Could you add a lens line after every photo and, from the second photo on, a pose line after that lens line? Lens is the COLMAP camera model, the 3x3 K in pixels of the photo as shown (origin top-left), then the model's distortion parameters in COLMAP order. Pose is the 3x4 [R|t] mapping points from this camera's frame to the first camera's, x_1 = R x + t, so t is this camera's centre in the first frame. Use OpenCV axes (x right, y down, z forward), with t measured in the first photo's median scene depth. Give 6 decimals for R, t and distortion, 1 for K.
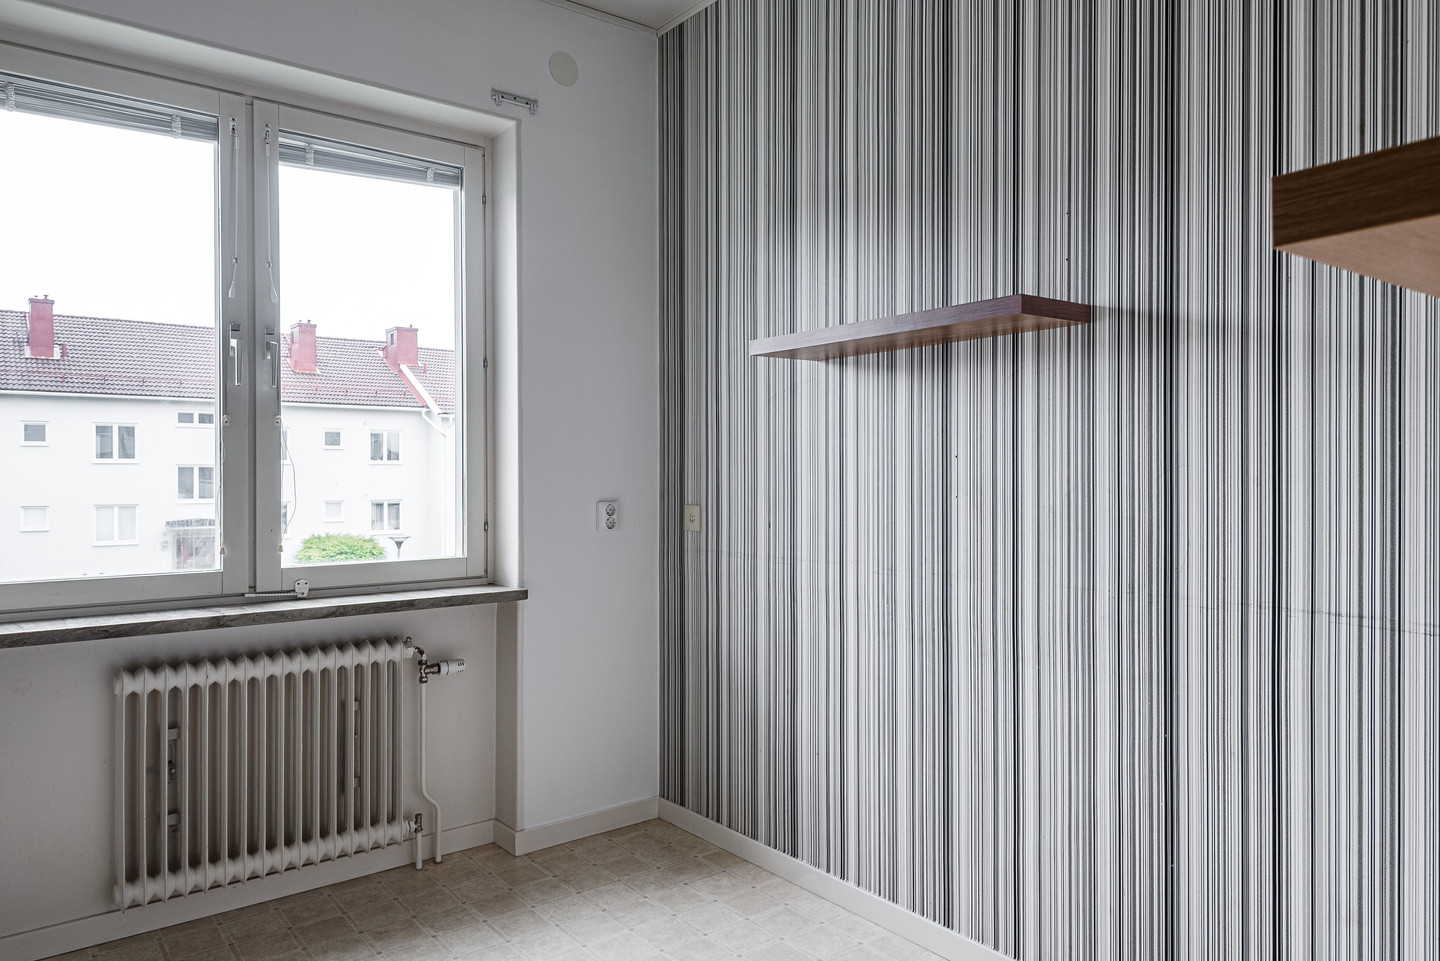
lens RADIAL K [[983.8, 0, 722.4], [0, 983.8, 475.0], [0, 0, 1]] dist [0.030314, -0.014090]
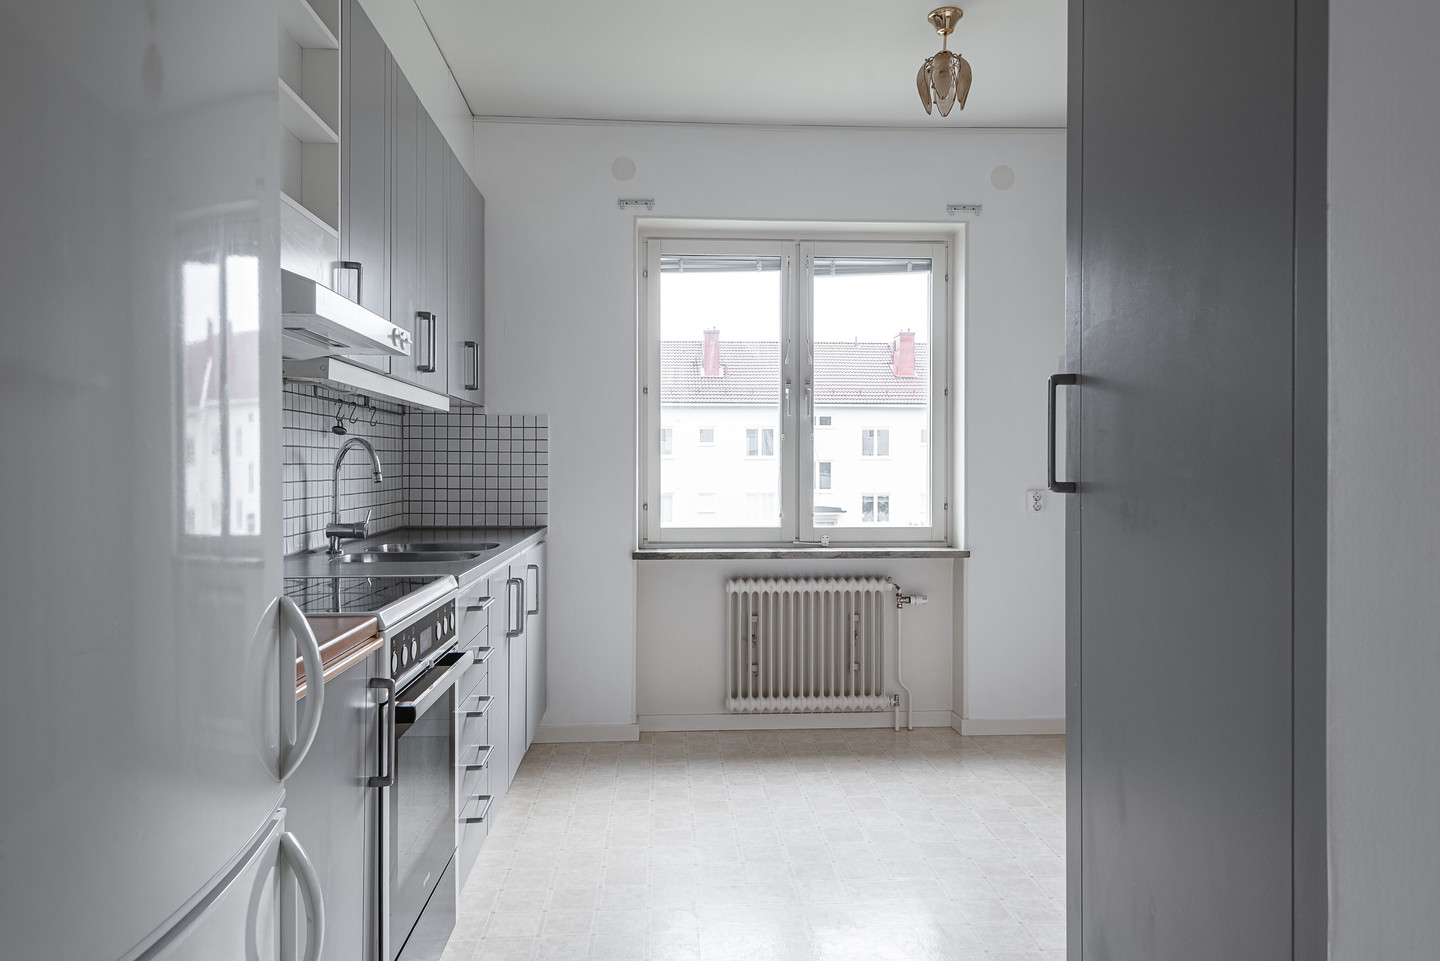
lens RADIAL K [[983.8, 0, 720.7], [0, 983.8, 458.6], [0, 0, 1]] dist [0.030314, -0.014090]
pose [[0.829967, -0.002388, -0.557808, 0.308729], [-0.004134, 0.999937, -0.010433, -0.000577], [0.557797, 0.010965, 0.829905, -0.399794]]
